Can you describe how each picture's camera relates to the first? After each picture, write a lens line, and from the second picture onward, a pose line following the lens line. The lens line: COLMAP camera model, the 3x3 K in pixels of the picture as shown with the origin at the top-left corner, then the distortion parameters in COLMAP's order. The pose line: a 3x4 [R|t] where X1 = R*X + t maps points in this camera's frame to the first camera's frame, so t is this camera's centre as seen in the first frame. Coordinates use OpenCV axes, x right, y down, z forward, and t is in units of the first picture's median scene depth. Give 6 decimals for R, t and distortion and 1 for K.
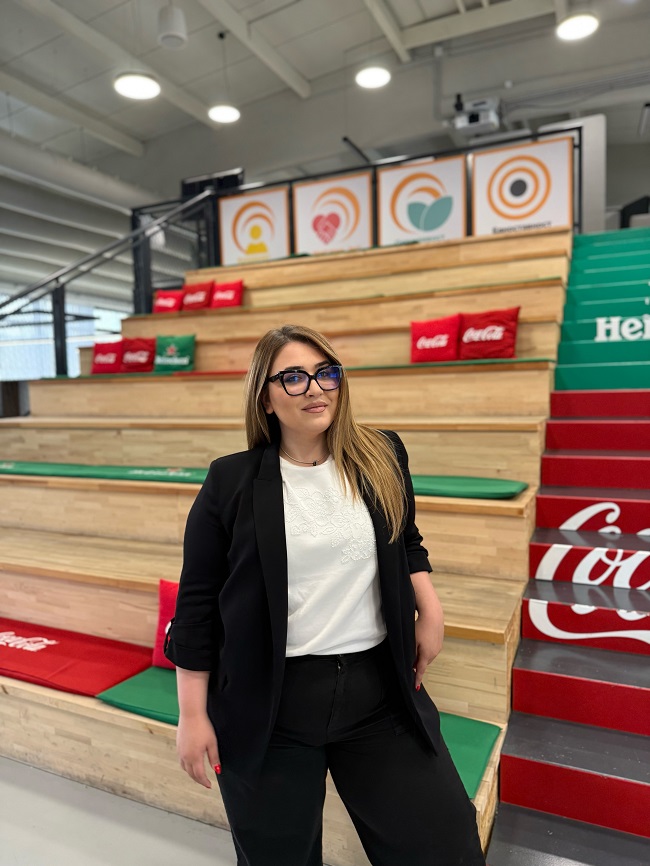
lens RADIAL K [[574.6, 0, 325.0], [0, 574.6, 433.0], [0, 0, 1]] dist [0.067162, -0.123439]
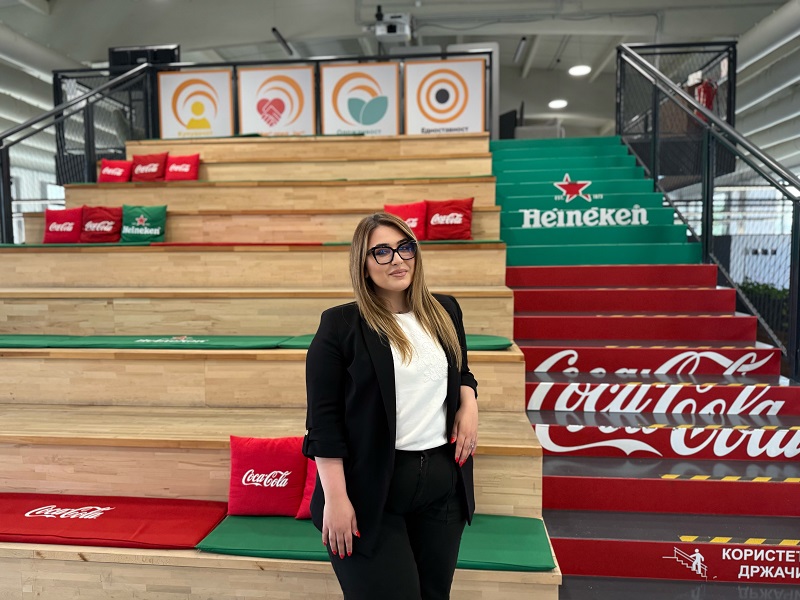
lens RADIAL K [[530.8, 0, 400.0], [0, 530.8, 300.0], [0, 0, 1]] dist [0.067162, -0.123439]
pose [[0.948656, -0.007190, 0.316229, -0.171873], [0.009652, 0.999934, -0.006219, 0.005779], [-0.316163, 0.008952, 0.948663, -0.026671]]
